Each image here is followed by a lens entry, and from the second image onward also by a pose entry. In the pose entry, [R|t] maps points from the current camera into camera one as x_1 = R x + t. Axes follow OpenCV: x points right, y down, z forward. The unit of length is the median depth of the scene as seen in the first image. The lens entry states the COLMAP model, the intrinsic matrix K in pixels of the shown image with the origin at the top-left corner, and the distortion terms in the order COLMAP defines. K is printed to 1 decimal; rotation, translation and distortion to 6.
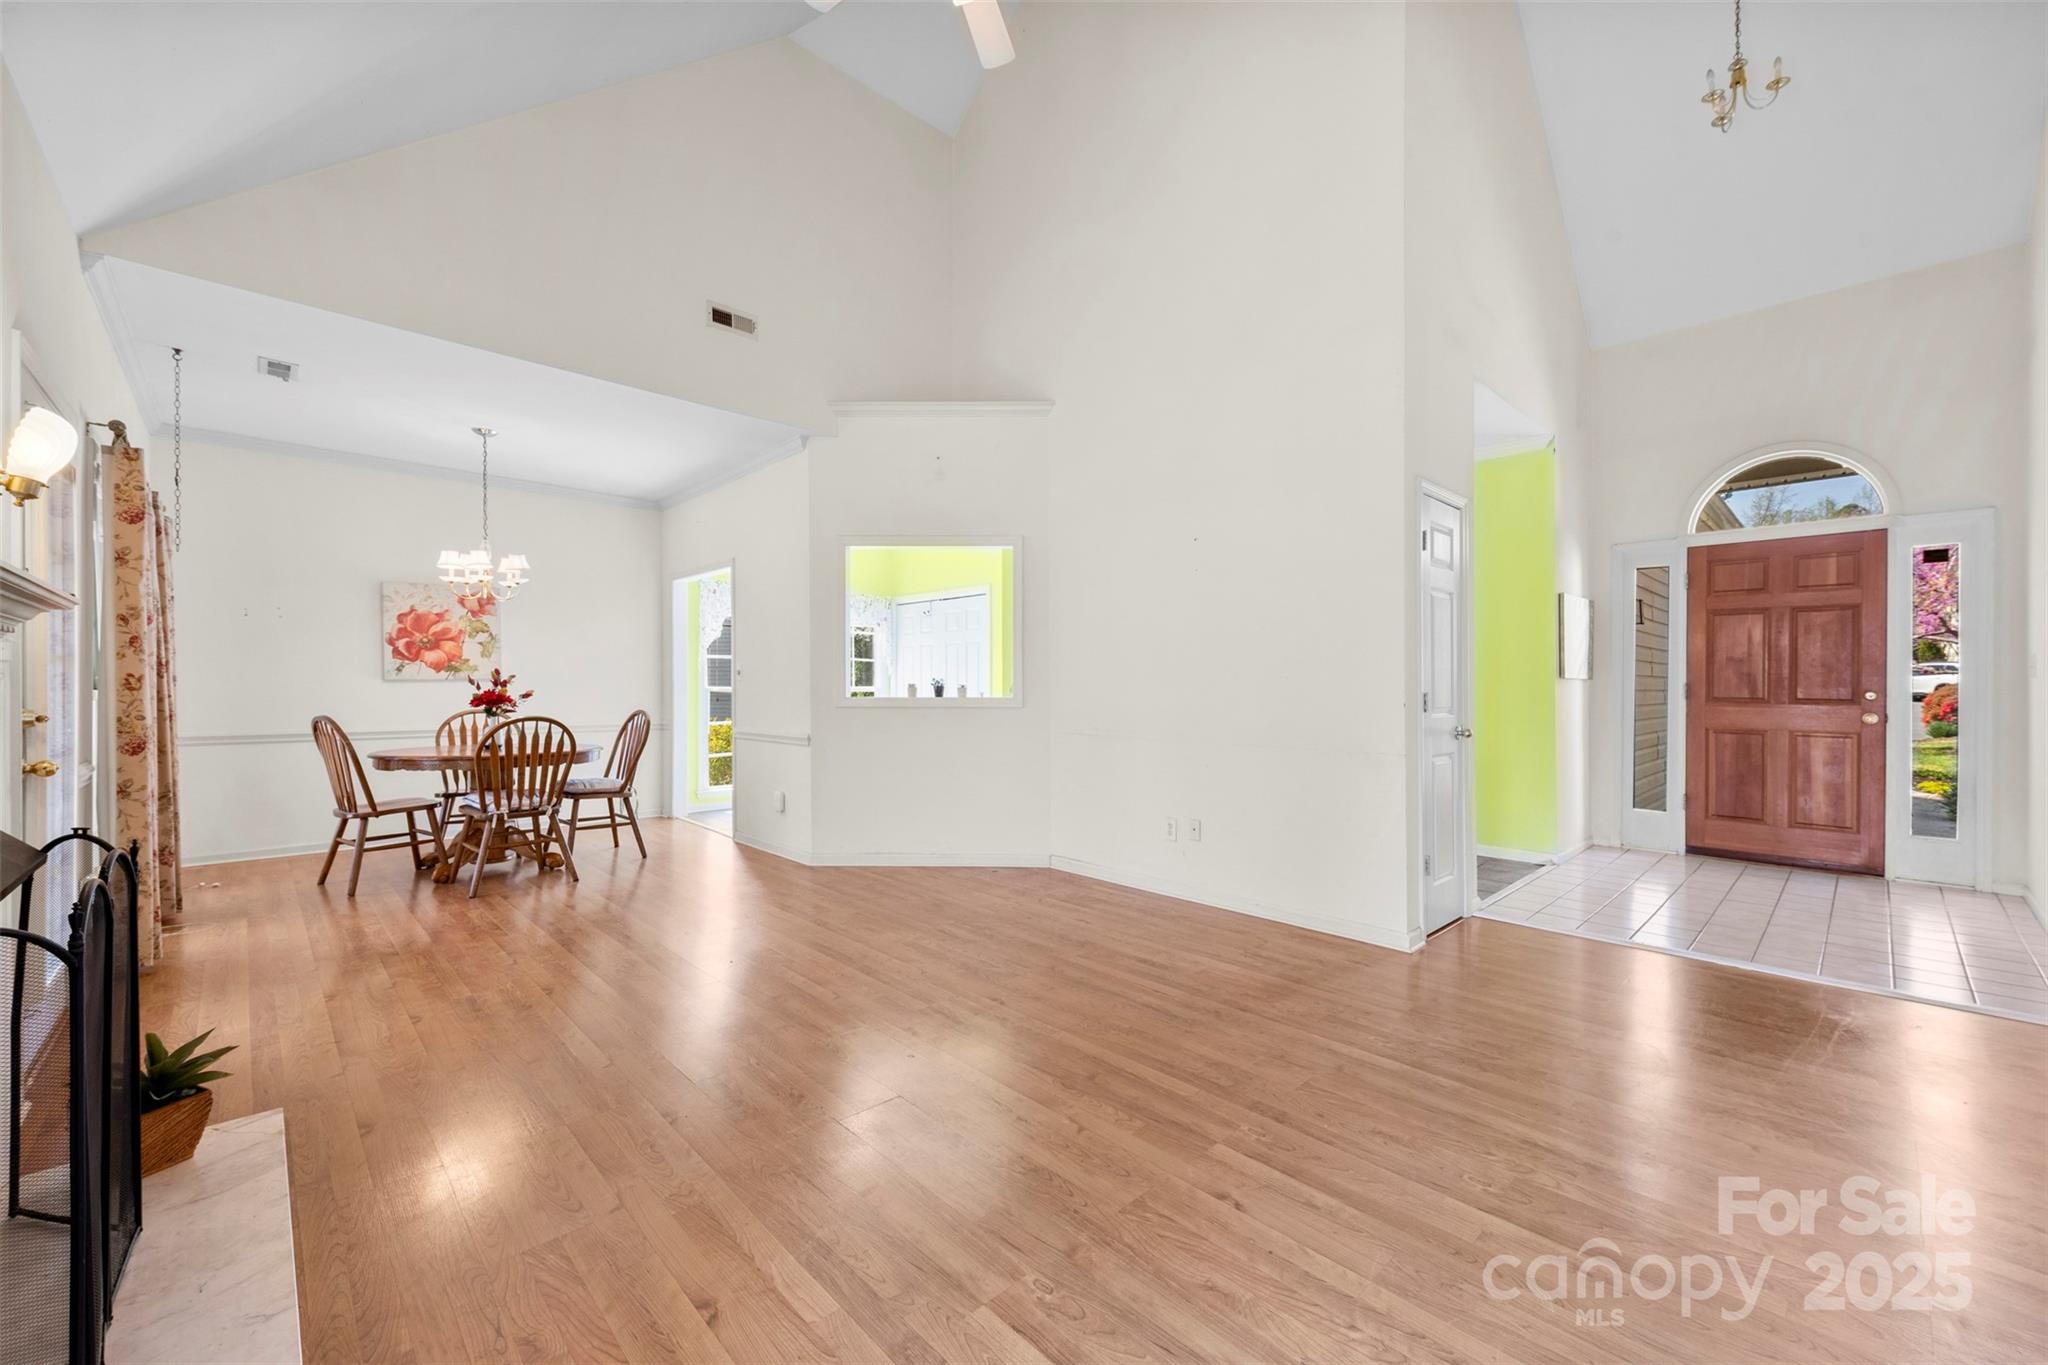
lens RADIAL K [[785.6, 0, 1040.0], [0, 785.6, 690.8], [0, 0, 1]] dist [0.009441, -0.003244]
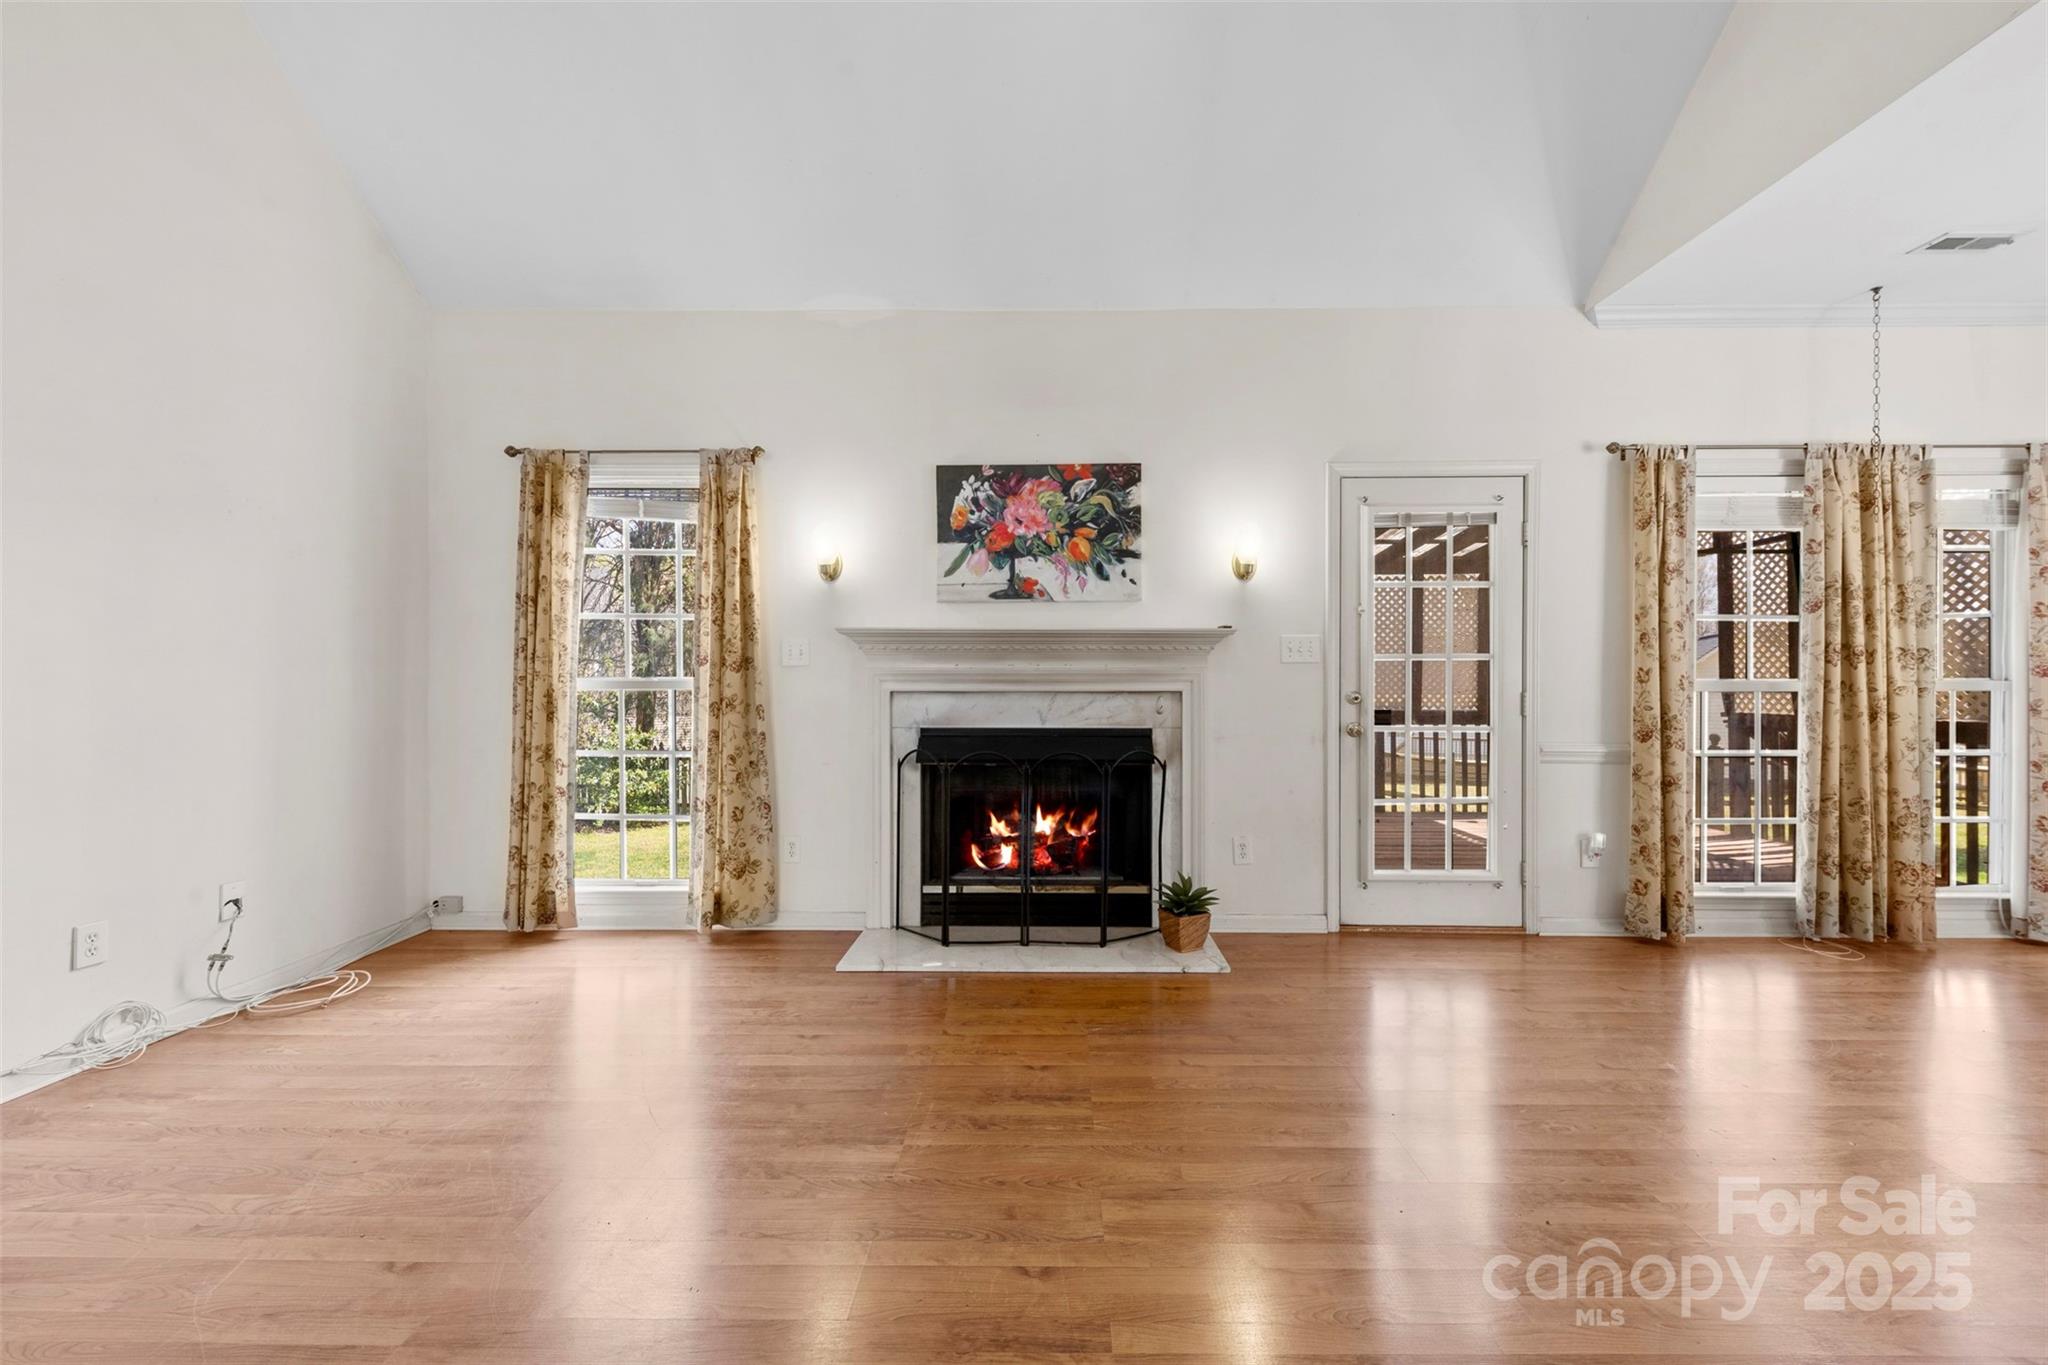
lens RADIAL K [[785.6, 0, 1037.6], [0, 785.6, 680.6], [0, 0, 1]] dist [0.009441, -0.003244]
pose [[-0.706216, -0.001408, -0.707995, 0.135920], [-0.005746, 0.999976, 0.003743, -0.001882], [0.707973, 0.006712, -0.706208, 0.790892]]
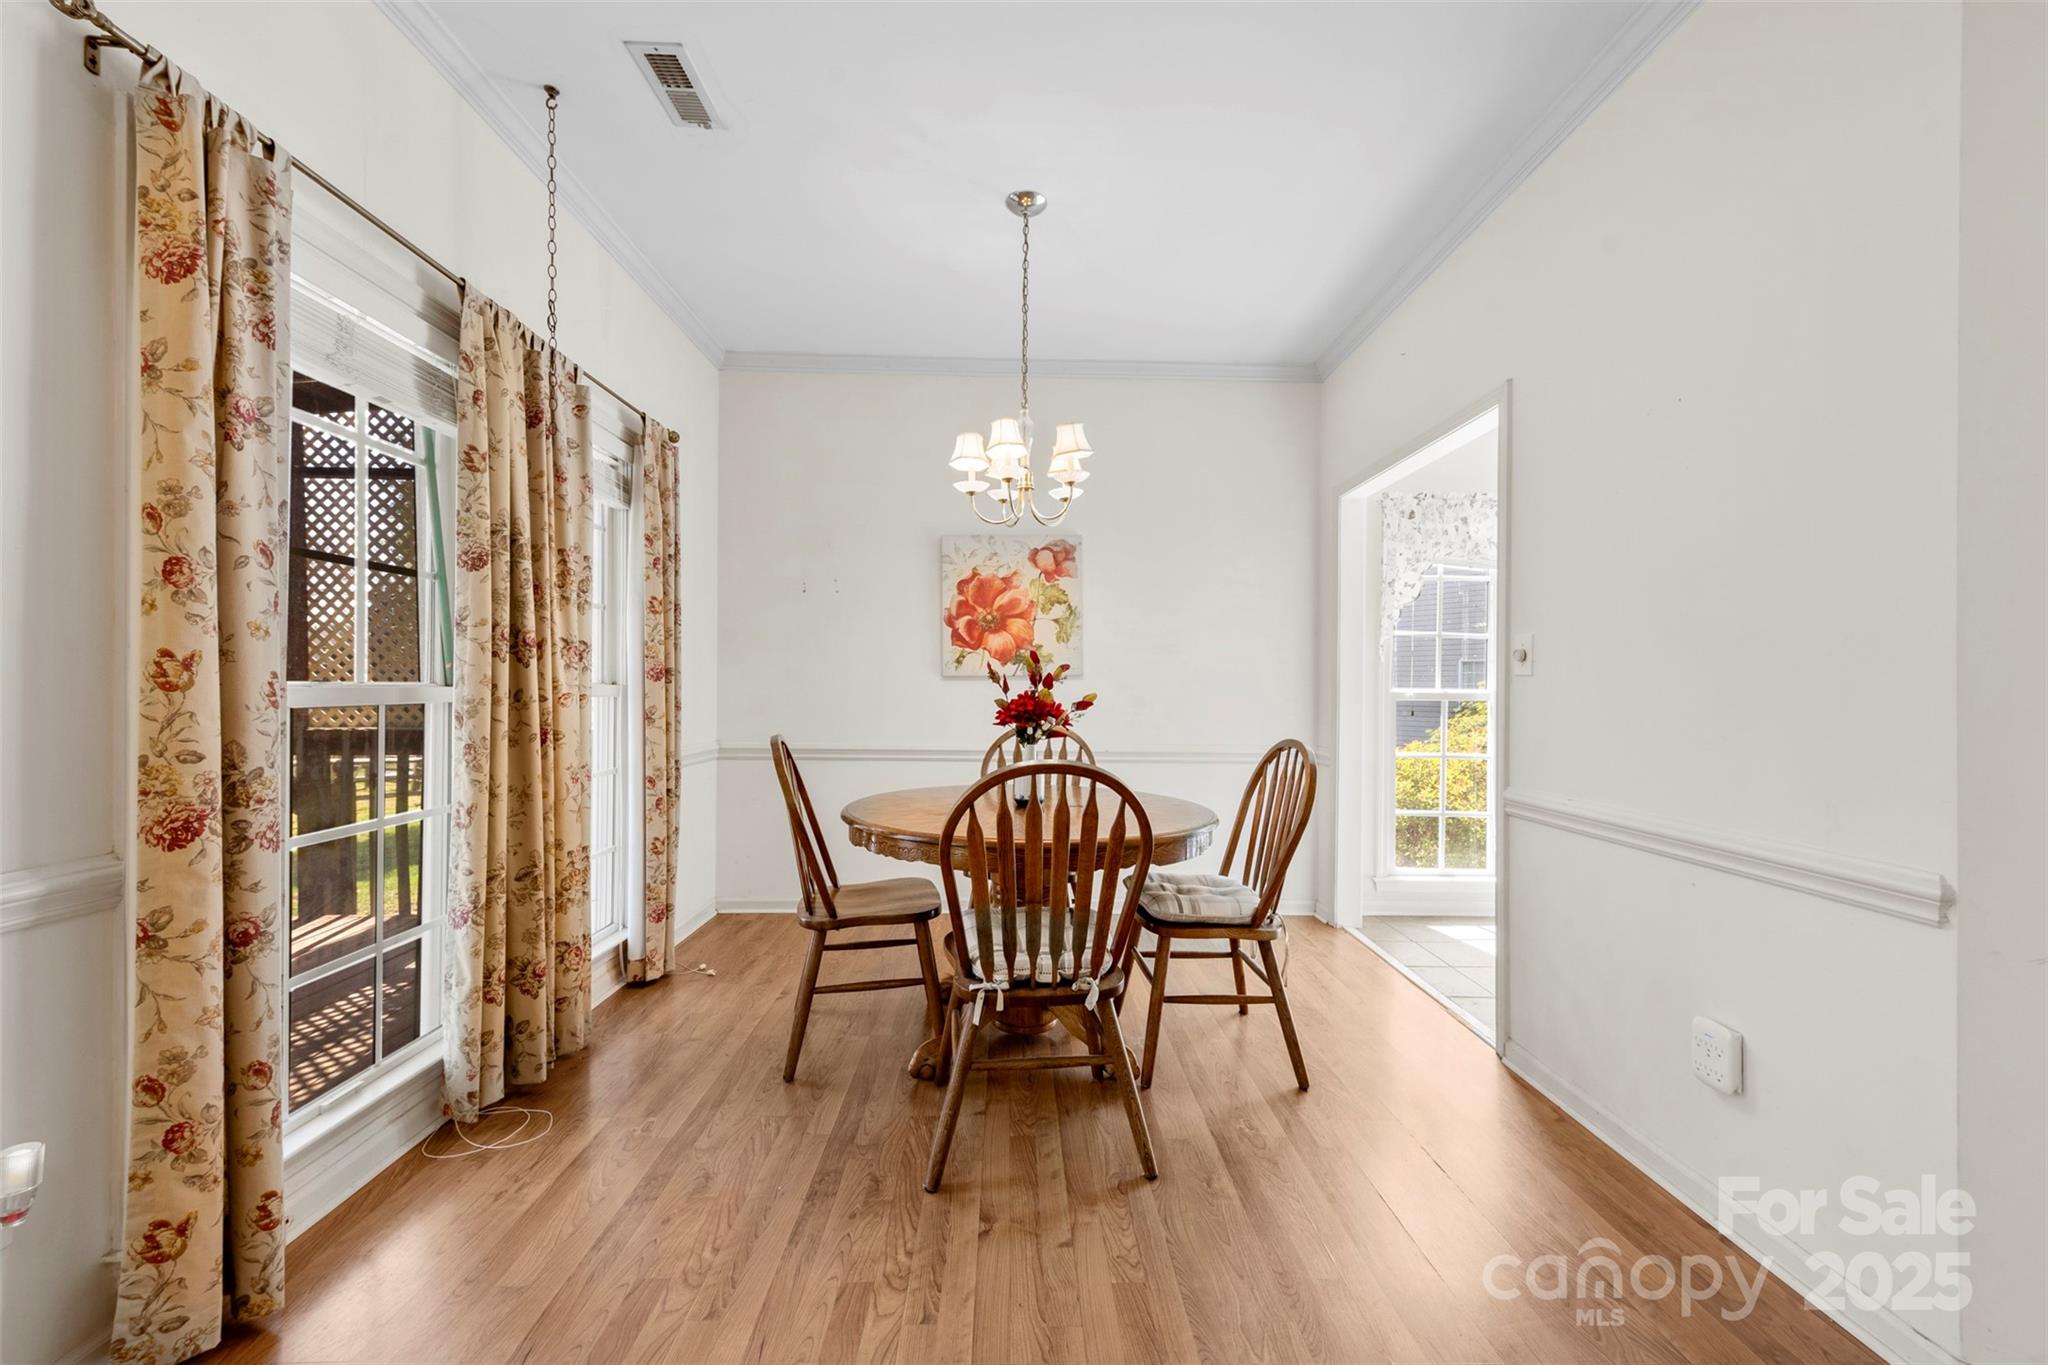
lens RADIAL K [[785.6, 0, 1045.8], [0, 785.6, 690.9], [0, 0, 1]] dist [0.009441, -0.003244]
pose [[0.738384, 0.005807, -0.674356, -0.364331], [-0.007927, 0.999969, -0.000068, -0.002527], [0.674334, 0.005396, 0.738407, 0.674460]]
